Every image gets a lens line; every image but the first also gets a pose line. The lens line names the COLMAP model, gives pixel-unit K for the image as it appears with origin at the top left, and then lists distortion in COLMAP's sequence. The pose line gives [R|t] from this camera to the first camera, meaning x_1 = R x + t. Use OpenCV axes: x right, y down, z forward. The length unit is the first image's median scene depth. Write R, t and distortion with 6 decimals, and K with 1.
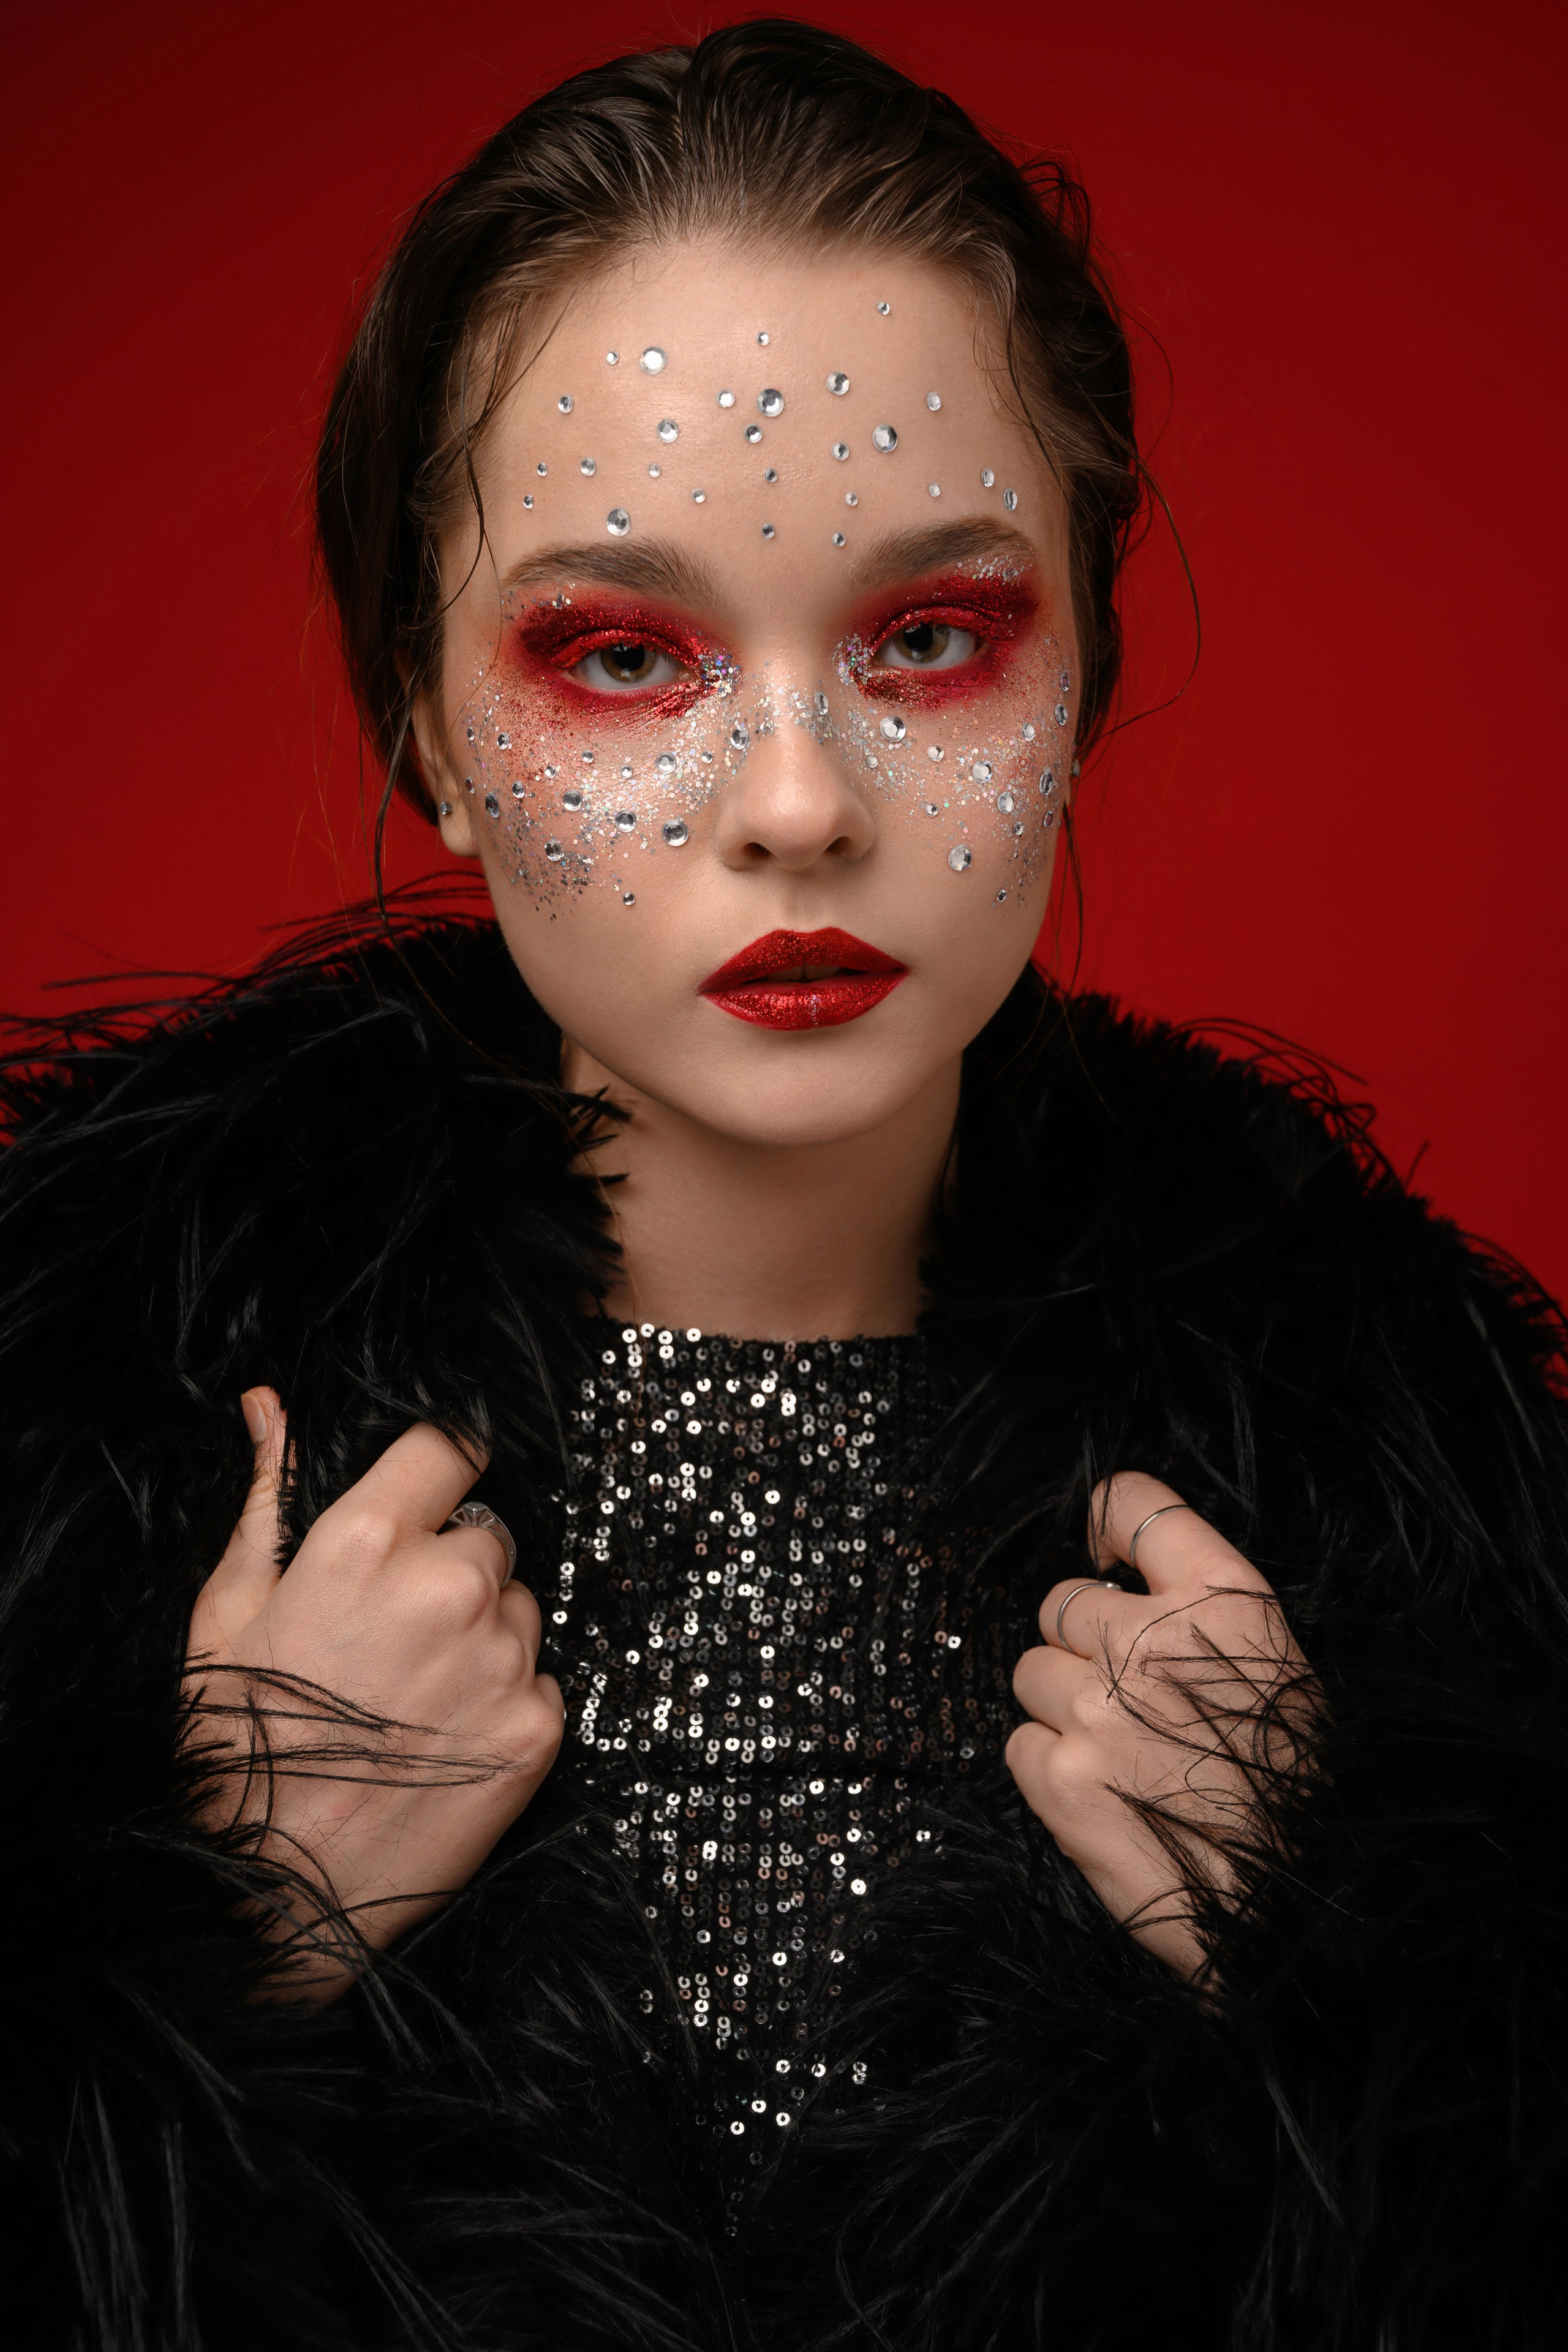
lens RADIAL K [[3355.8, 0, 799.0], [0, 3355.8, 1181.1], [0, 0, 1]] dist [-0.013974, 0.000000]
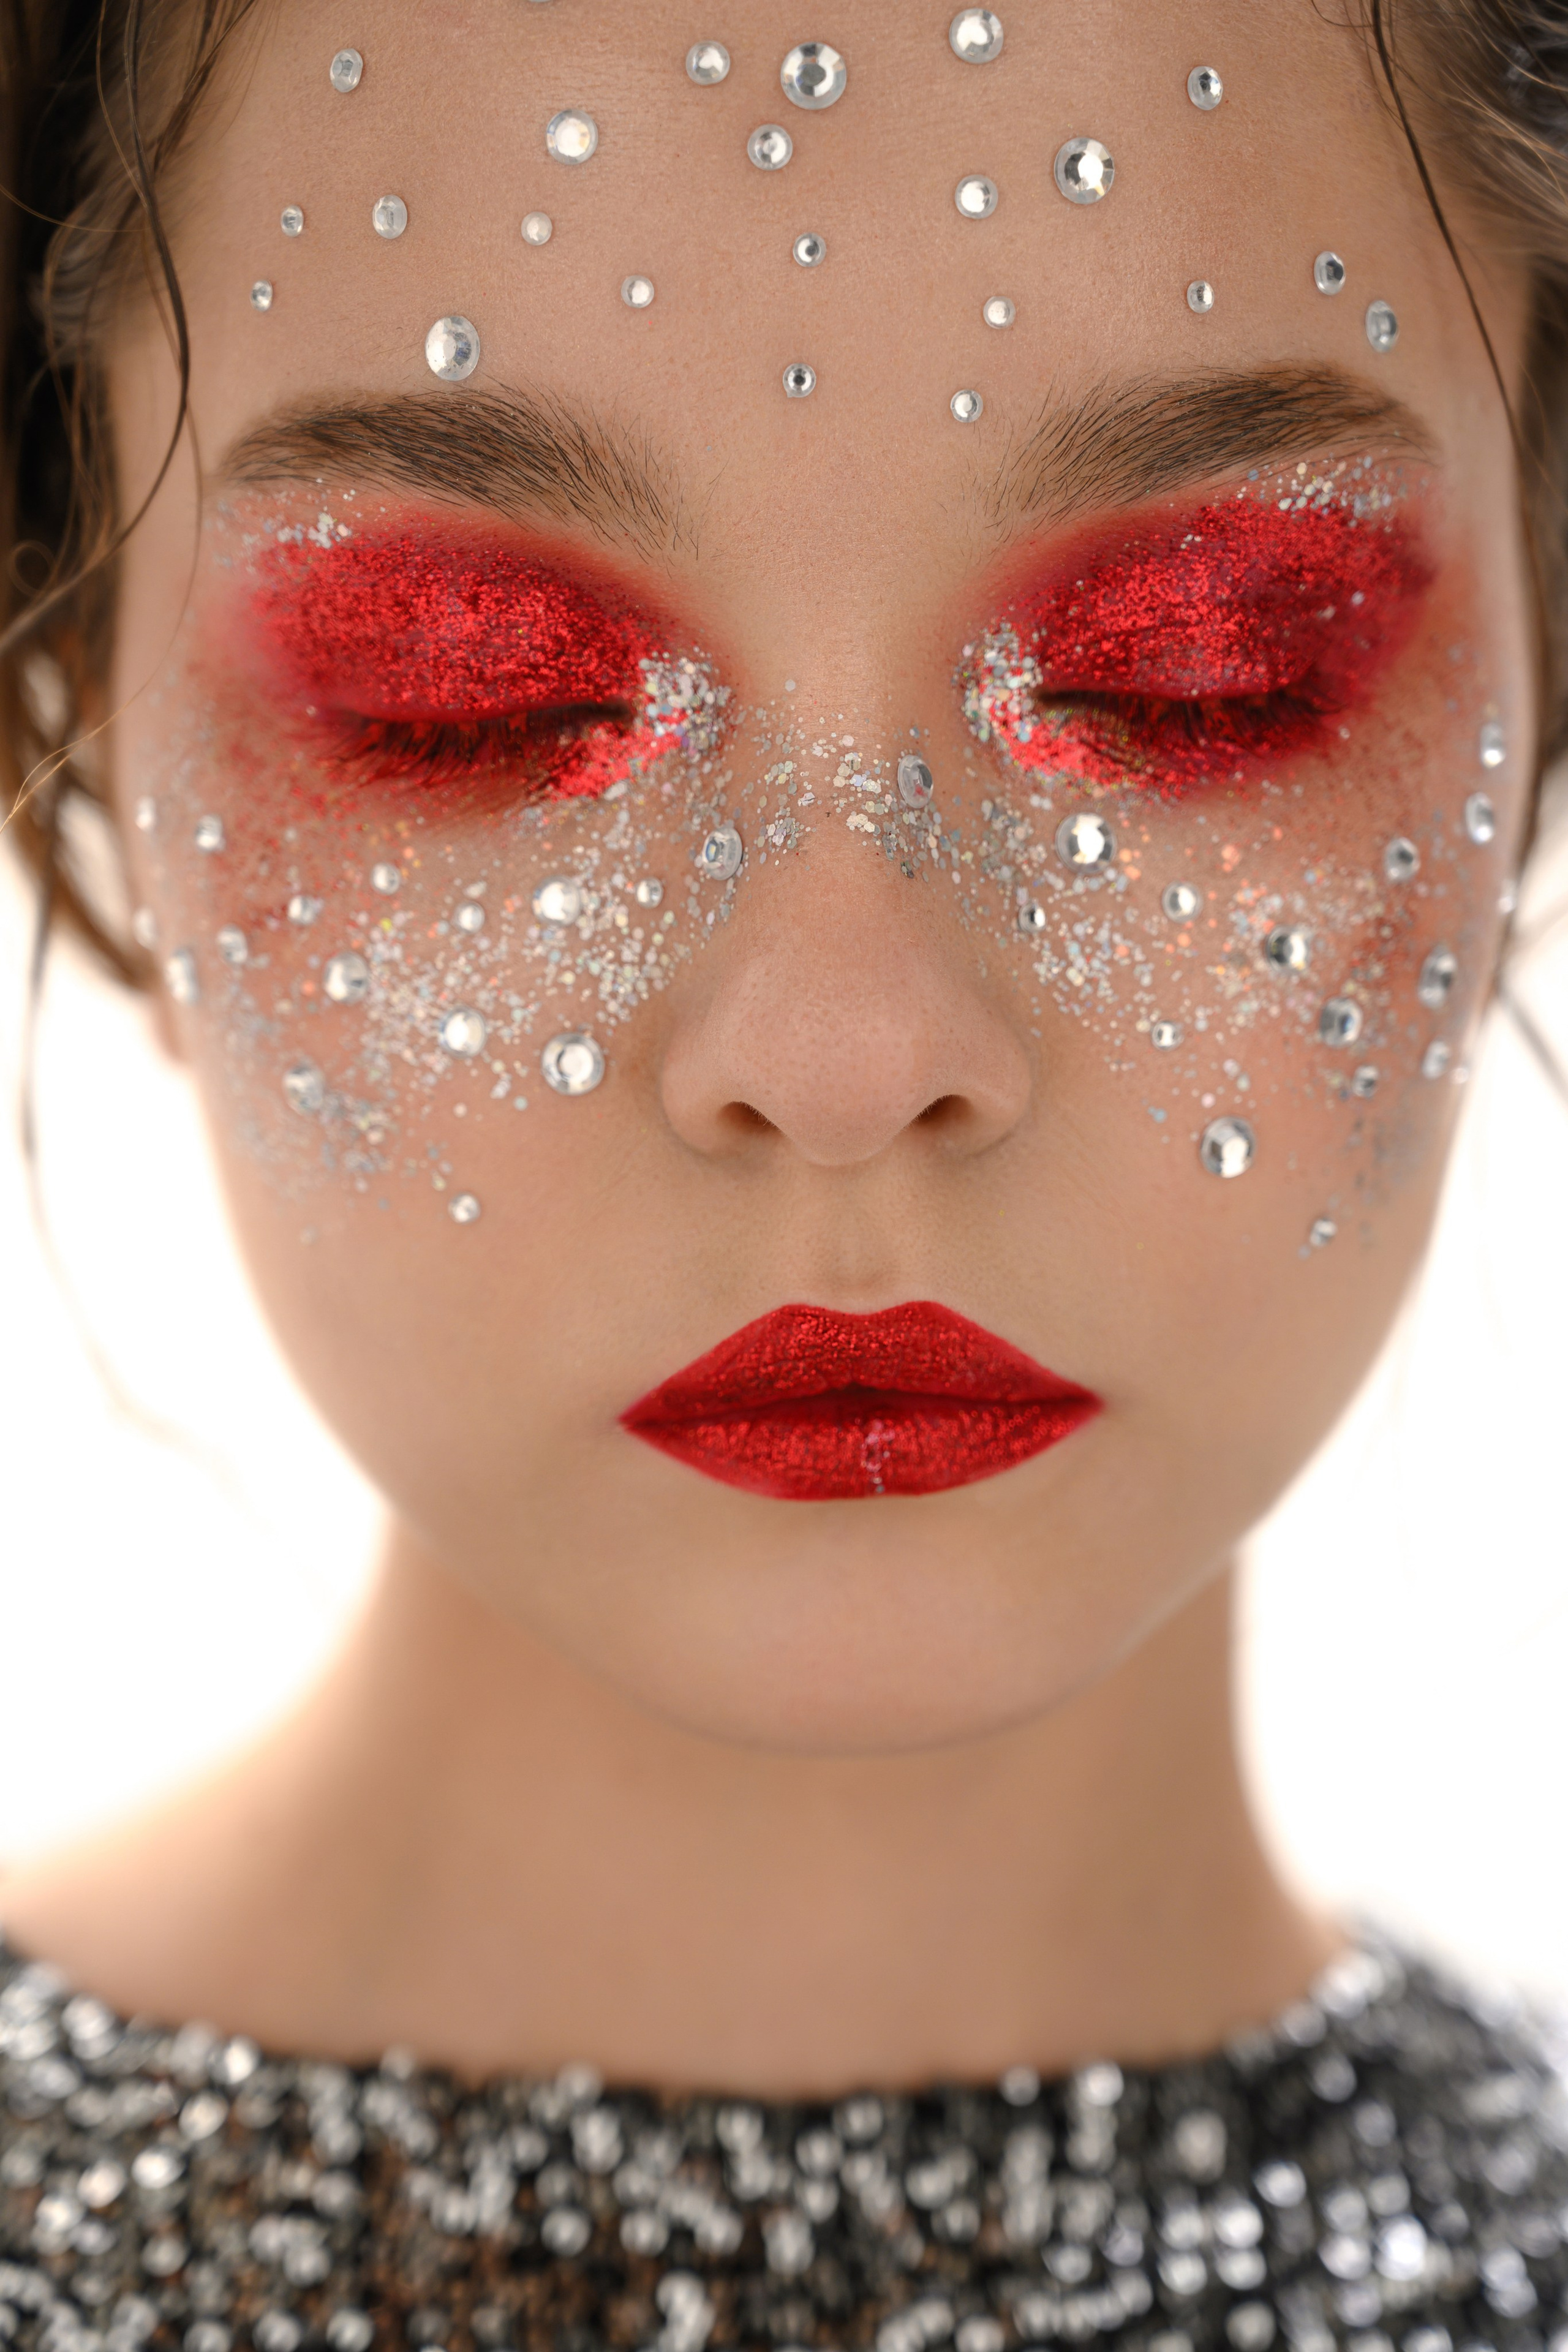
lens RADIAL K [[4656.1, 0, 845.2], [0, 4656.1, 1161.9], [0, 0, 1]] dist [-0.008700, 0.000000]
pose [[0.997089, 0.041659, -0.063858, 0.037368], [-0.043956, 0.998420, -0.035000, -0.071877], [0.062299, 0.037705, 0.997345, 0.402349]]
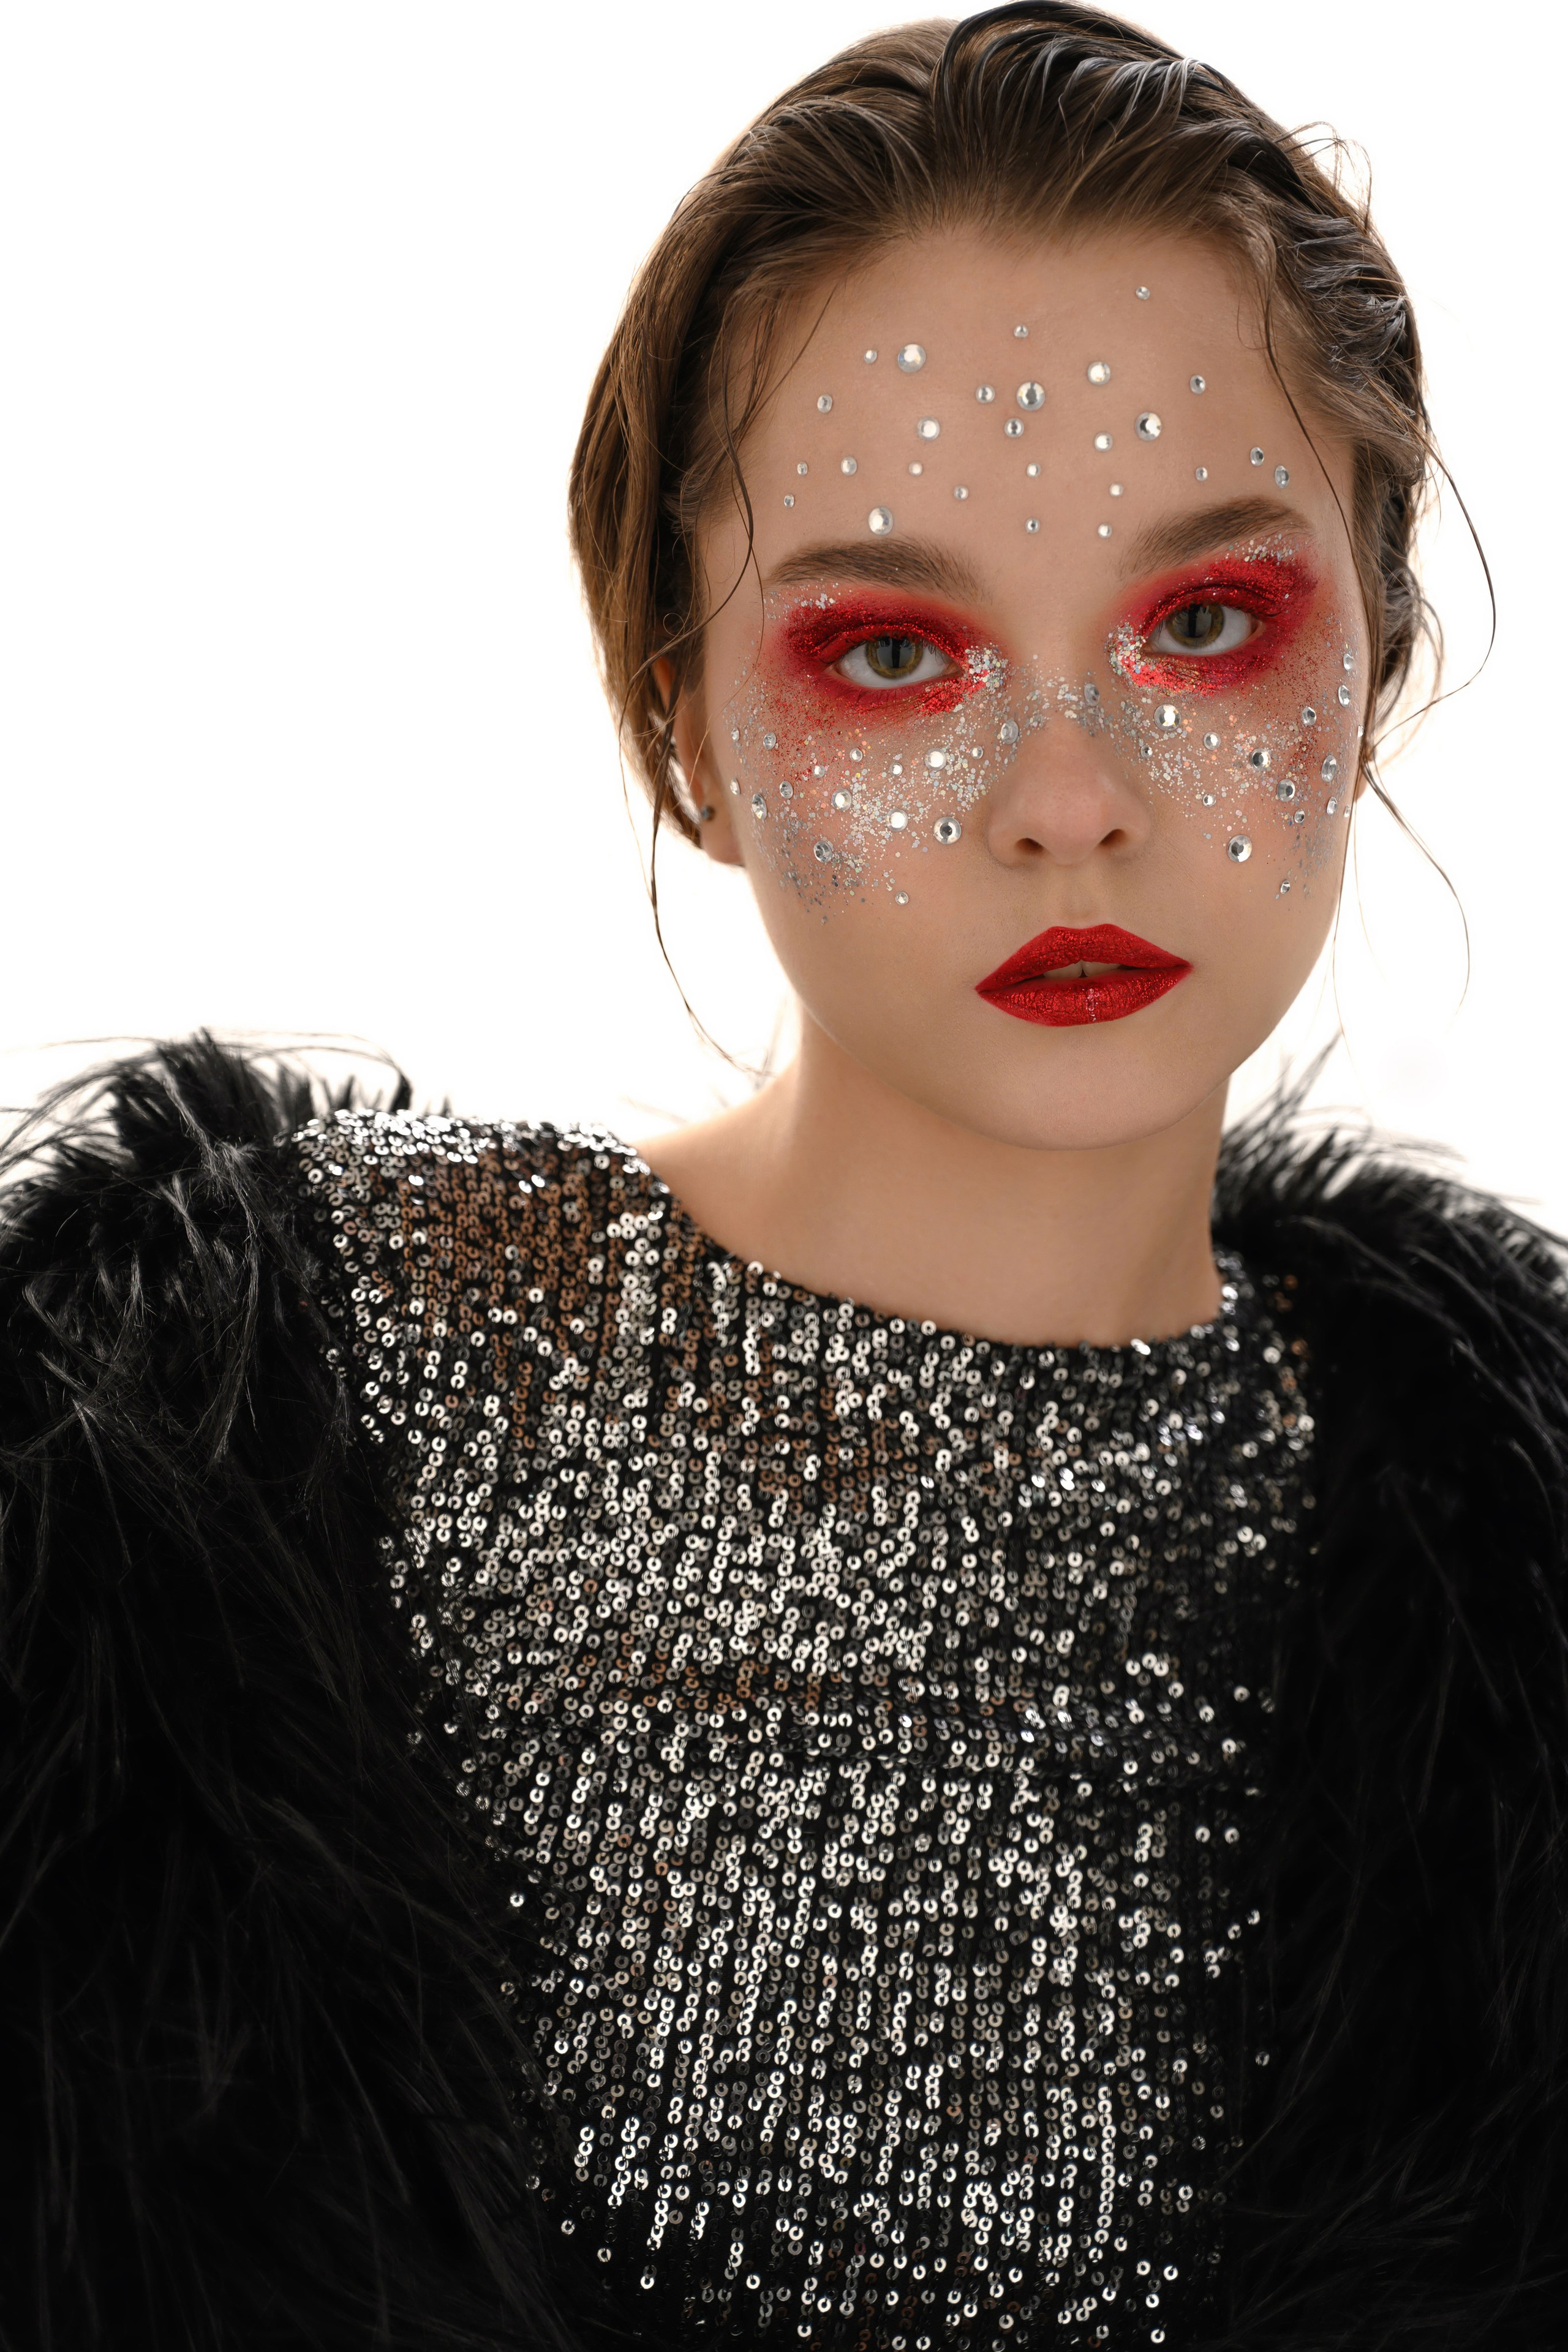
lens RADIAL K [[4656.1, 0, 902.1], [0, 4656.1, 1253.5], [0, 0, 1]] dist [-0.008700, 0.000000]
pose [[0.997625, -0.023366, -0.064791, 0.035285], [0.023558, 0.999720, 0.002188, 0.016217], [0.064722, -0.003709, 0.997896, -0.358546]]
